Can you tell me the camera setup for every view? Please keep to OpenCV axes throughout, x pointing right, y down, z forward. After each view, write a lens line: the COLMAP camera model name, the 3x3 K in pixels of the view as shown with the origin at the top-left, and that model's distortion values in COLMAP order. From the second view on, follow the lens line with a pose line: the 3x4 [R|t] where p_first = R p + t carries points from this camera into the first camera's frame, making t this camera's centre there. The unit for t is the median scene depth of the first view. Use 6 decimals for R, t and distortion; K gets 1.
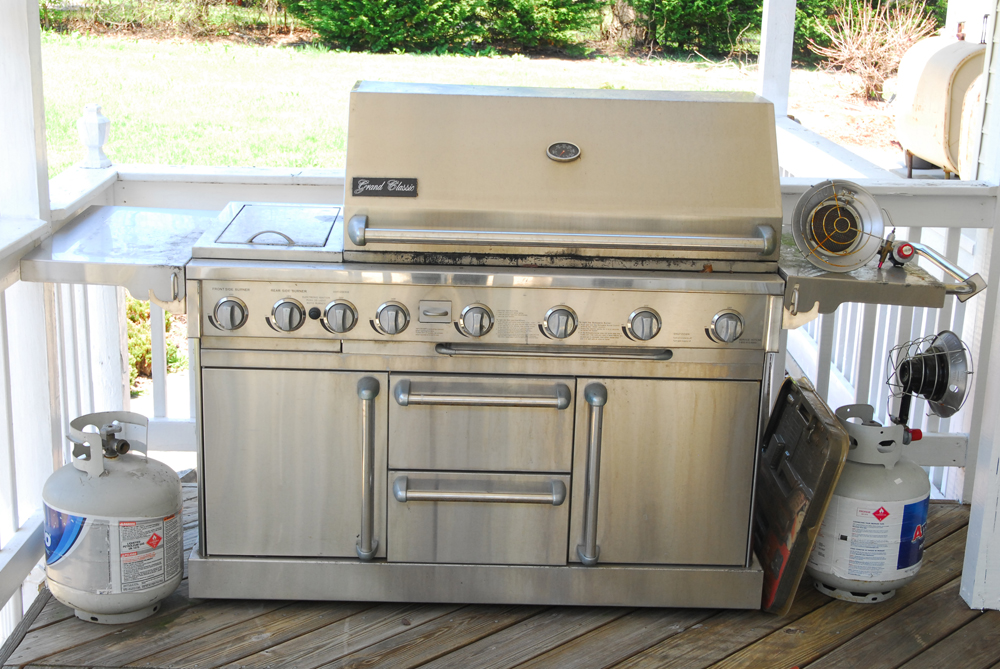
lens RADIAL K [[1505.3, 0, 497.7], [0, 1505.3, 365.5], [0, 0, 1]] dist [0.012613, 0.002195]
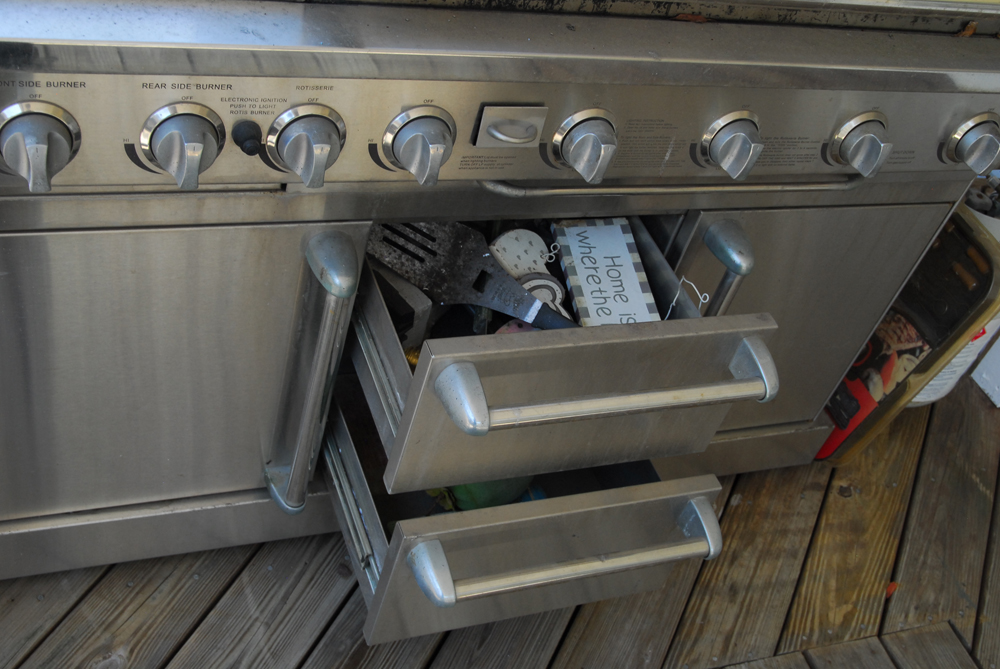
lens RADIAL K [[1176.9, 0, 499.5], [0, 1176.9, 358.9], [0, 0, 1]] dist [-0.049268, 0.082442]
pose [[0.921818, -0.082100, 0.378828, -0.182708], [-0.122342, 0.865733, 0.485323, -0.144989], [-0.367809, -0.493726, 0.788004, 0.677962]]
